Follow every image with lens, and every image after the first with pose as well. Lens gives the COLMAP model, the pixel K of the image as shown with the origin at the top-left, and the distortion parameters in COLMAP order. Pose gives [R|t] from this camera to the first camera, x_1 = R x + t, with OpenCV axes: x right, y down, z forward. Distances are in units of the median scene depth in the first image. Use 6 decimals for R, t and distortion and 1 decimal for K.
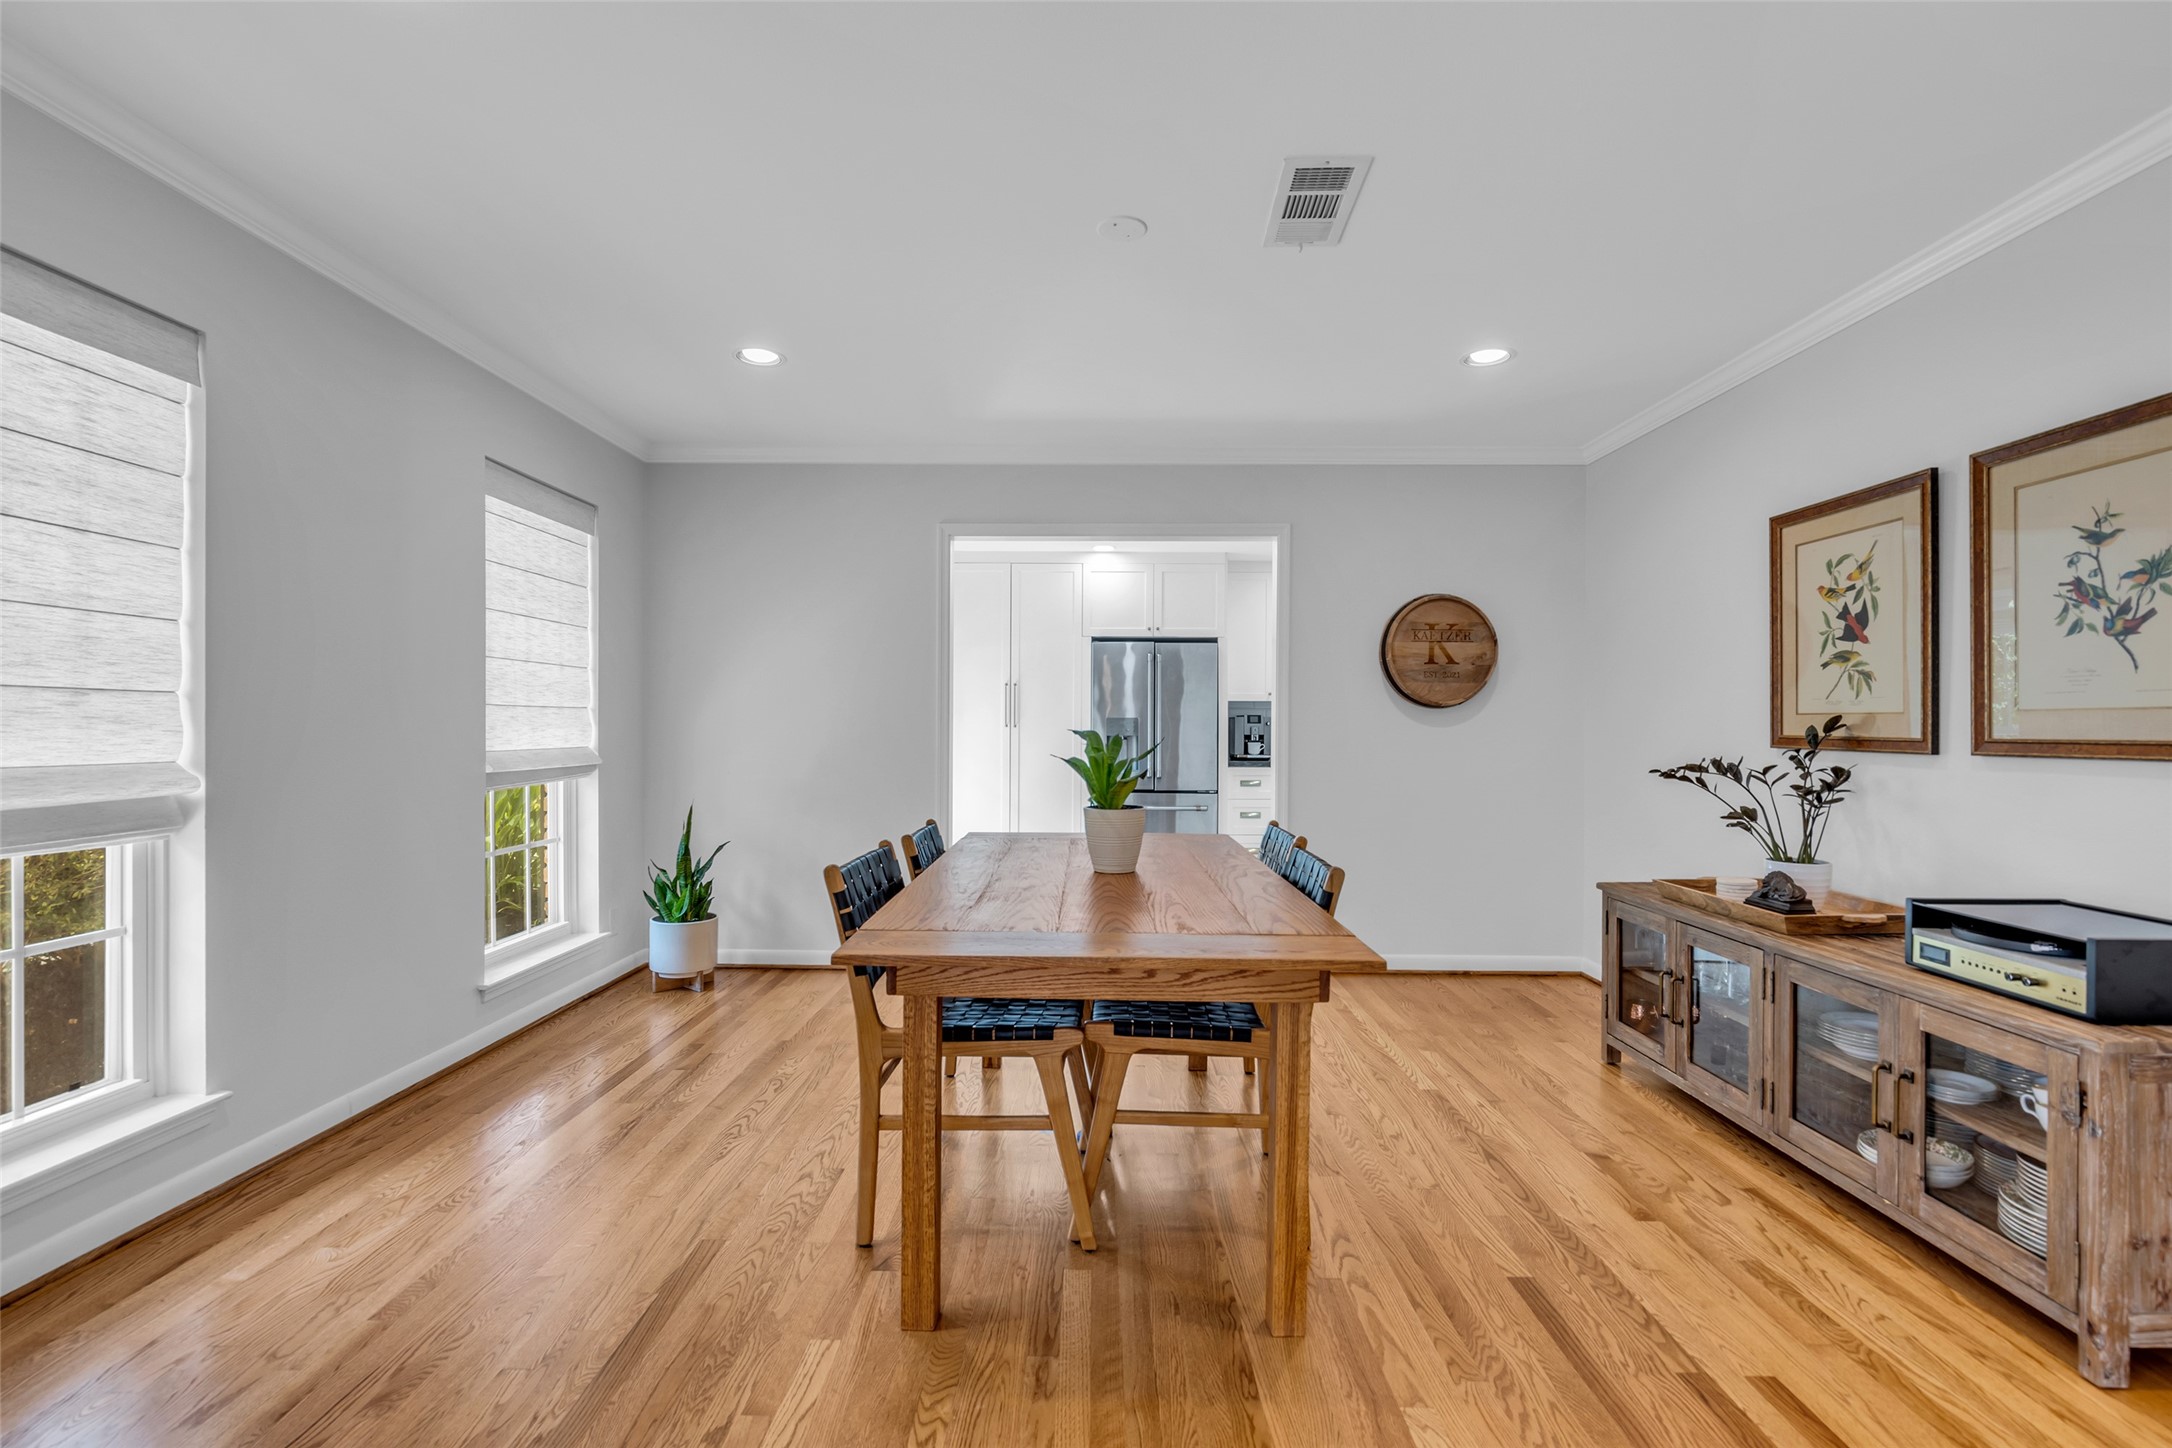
lens RADIAL K [[1003.0, 0, 1093.1], [0, 1003.0, 731.2], [0, 0, 1]] dist [-0.011462, 0.000927]
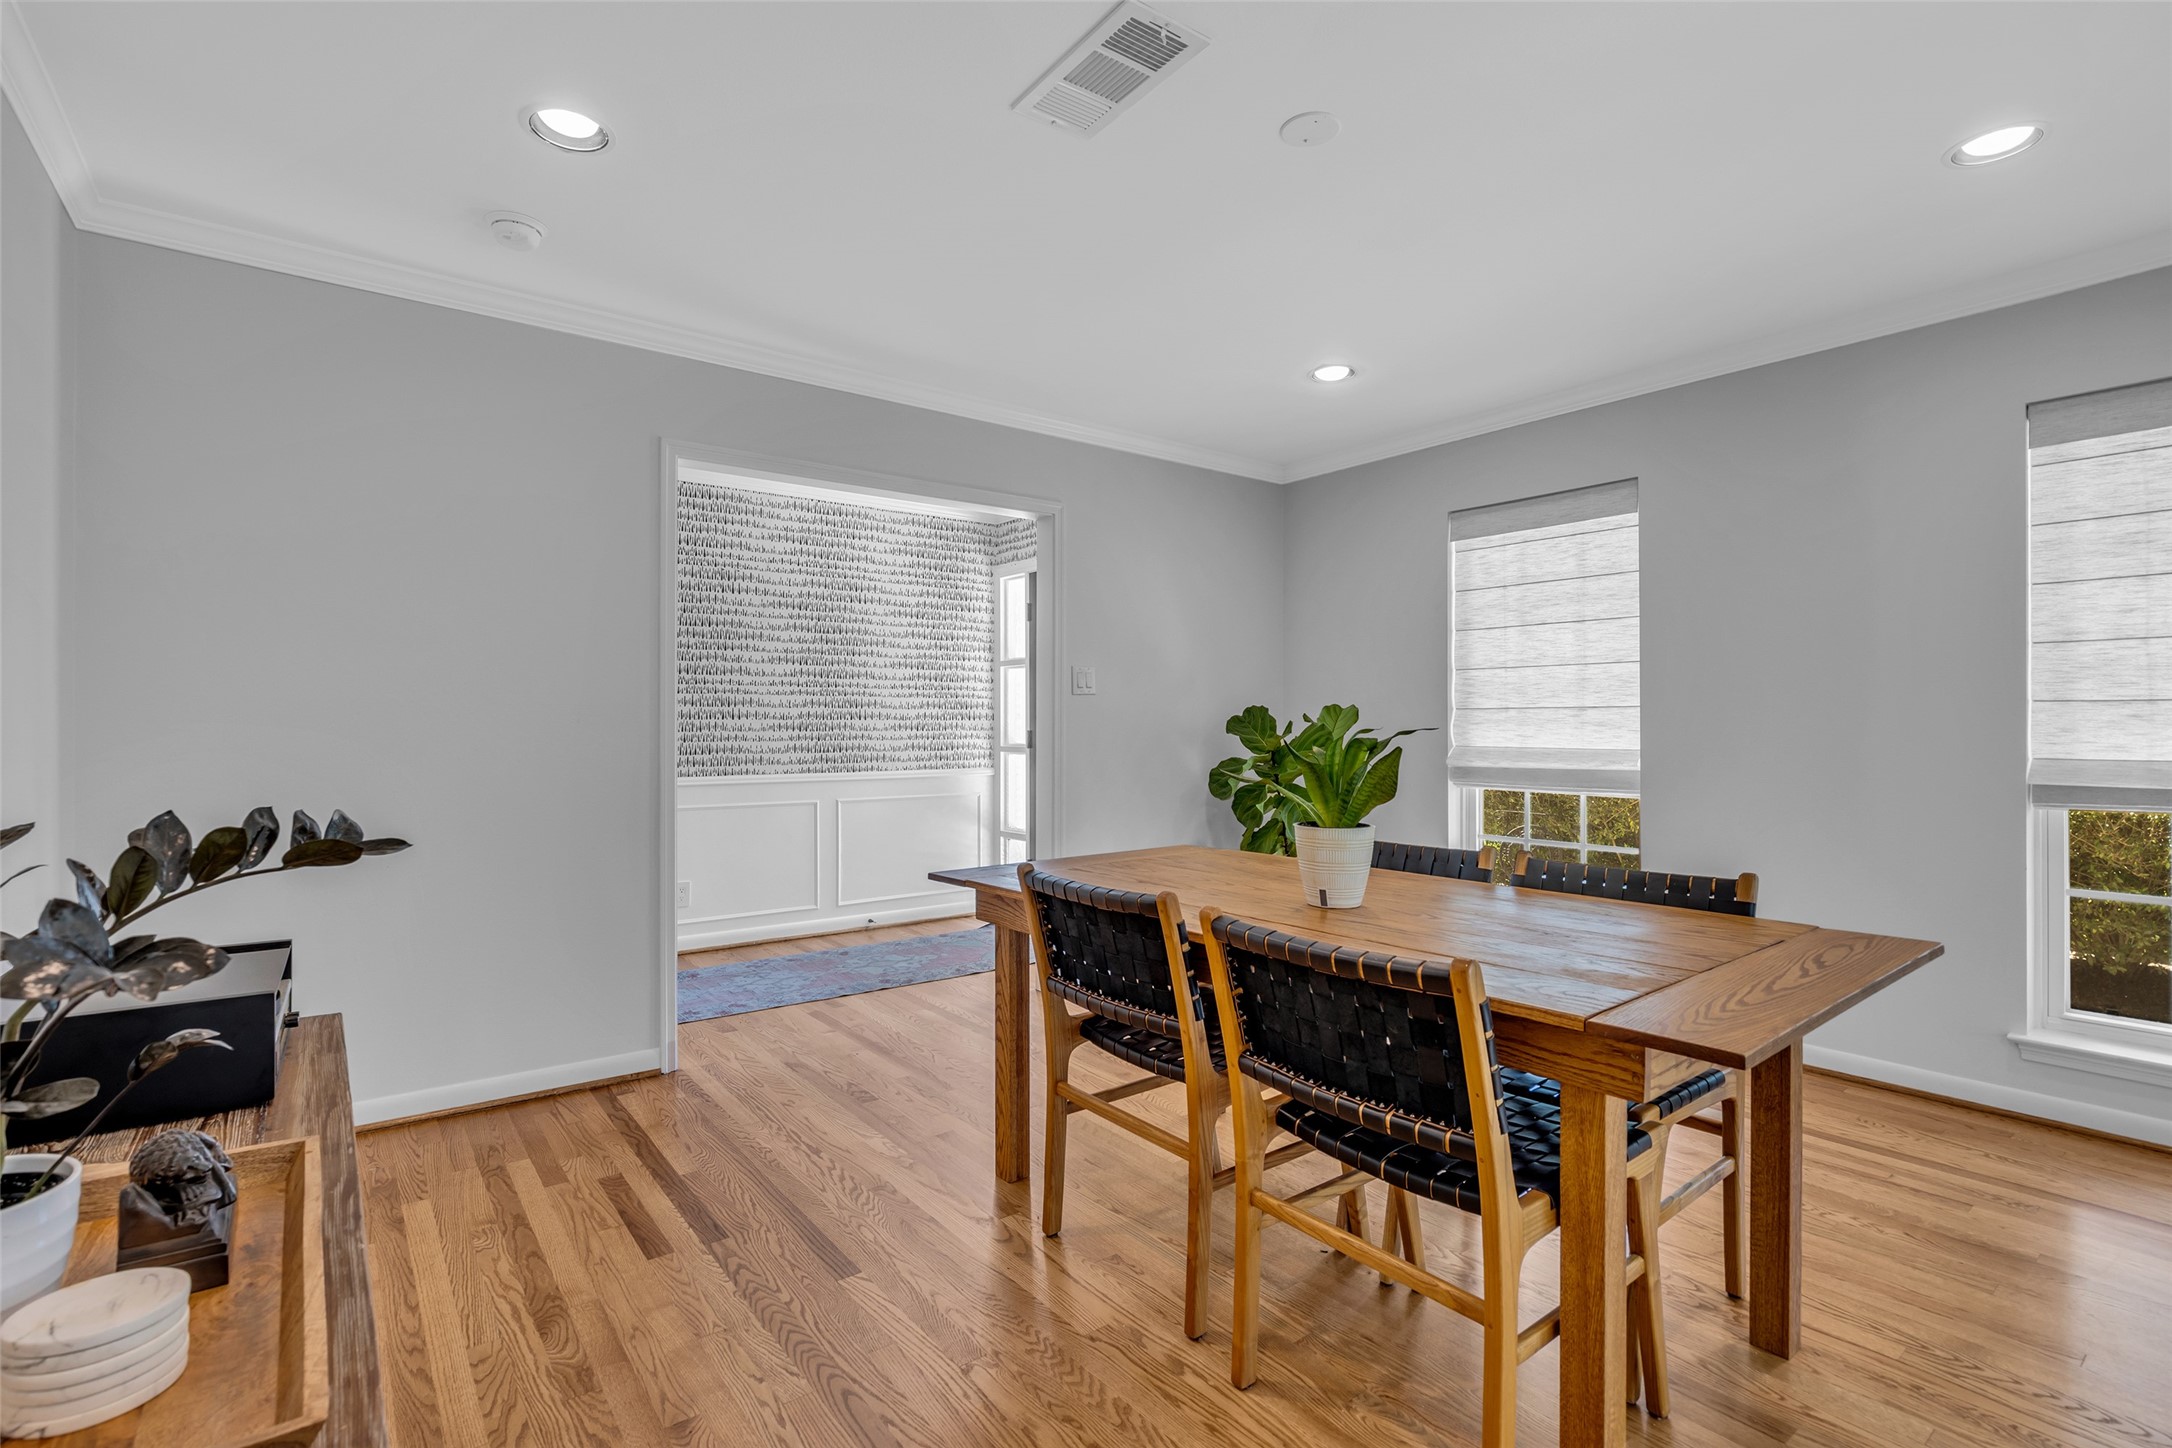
lens RADIAL K [[1003.0, 0, 1093.1], [0, 1003.0, 731.2], [0, 0, 1]] dist [-0.011462, 0.000927]
pose [[-0.787171, -0.000418, -0.616735, 0.820088], [-0.005723, 0.999962, 0.006627, -0.005209], [0.616708, 0.008746, -0.787143, 1.858193]]
